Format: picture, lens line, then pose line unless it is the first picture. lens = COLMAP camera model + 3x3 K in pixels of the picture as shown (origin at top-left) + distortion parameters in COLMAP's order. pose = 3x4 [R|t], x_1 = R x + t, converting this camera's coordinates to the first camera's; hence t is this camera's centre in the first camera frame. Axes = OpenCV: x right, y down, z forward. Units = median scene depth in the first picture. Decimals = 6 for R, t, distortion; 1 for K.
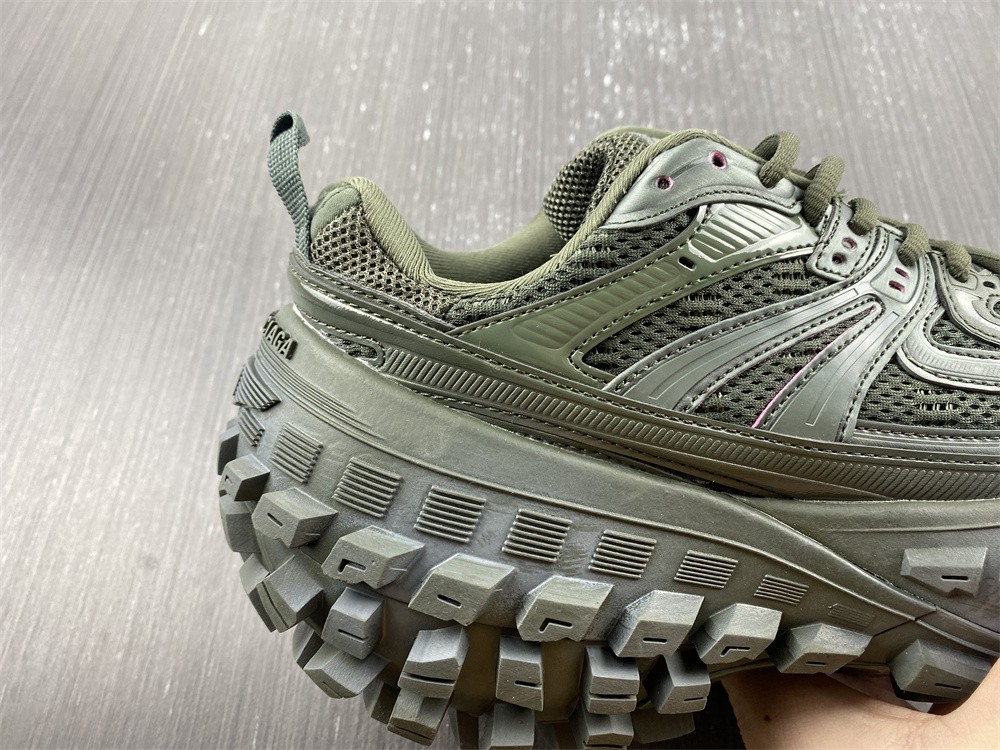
lens RADIAL K [[827.6, 0, 500.0], [0, 827.6, 375.0], [0, 0, 1]] dist [-0.005846, 0.012696]
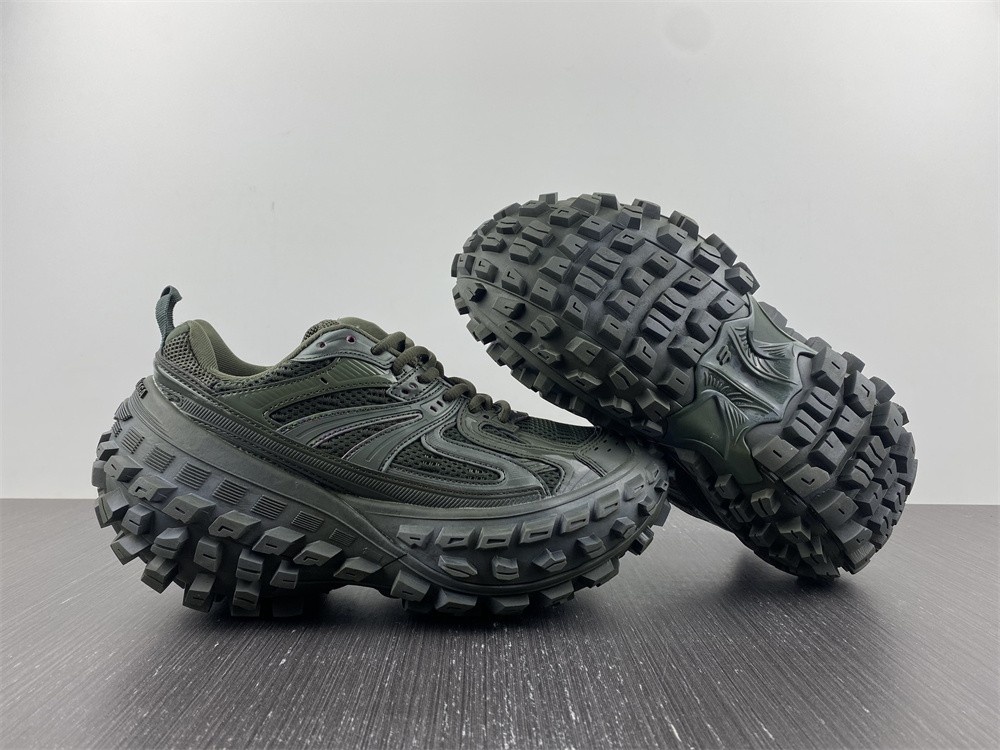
lens RADIAL K [[810.9, 0, 503.2], [0, 810.9, 353.5], [0, 0, 1]] dist [0.164481, -0.504832]
pose [[0.987359, 0.157263, 0.019784, 0.636442], [-0.149866, 0.966899, -0.206510, 0.176303], [-0.051606, 0.200935, 0.978244, -1.194565]]
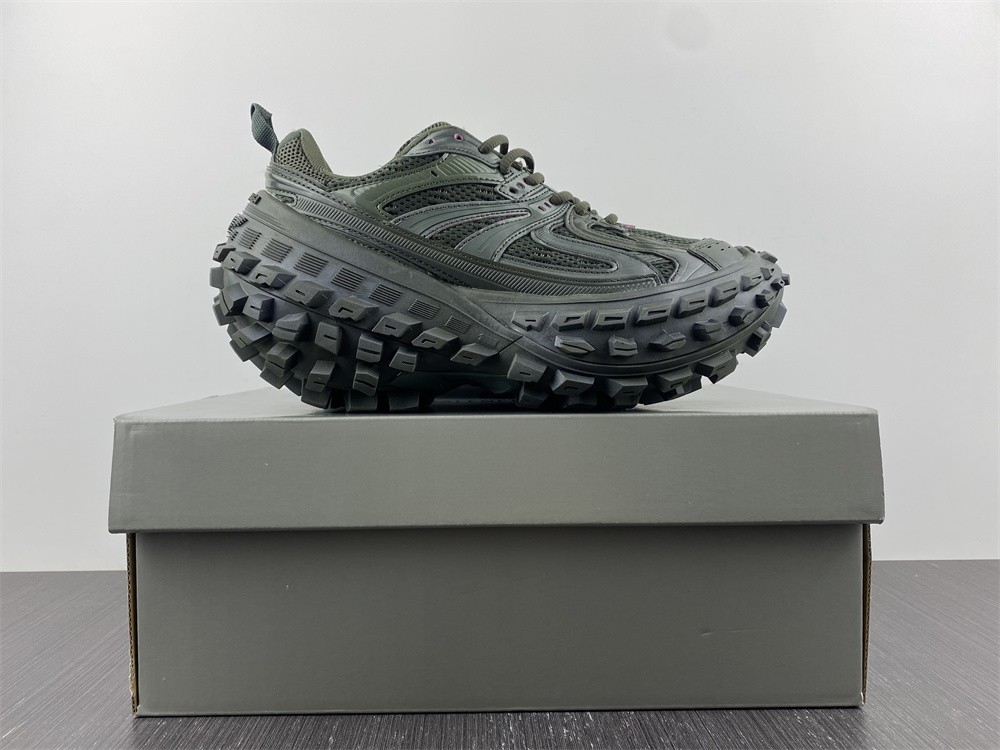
lens RADIAL K [[810.9, 0, 503.2], [0, 810.9, 353.5], [0, 0, 1]] dist [0.164481, -0.504832]
pose [[0.989747, 0.132829, -0.052502, 0.580198], [-0.141086, 0.966476, -0.214521, 0.772589], [0.022247, 0.219729, 0.975307, -1.044743]]
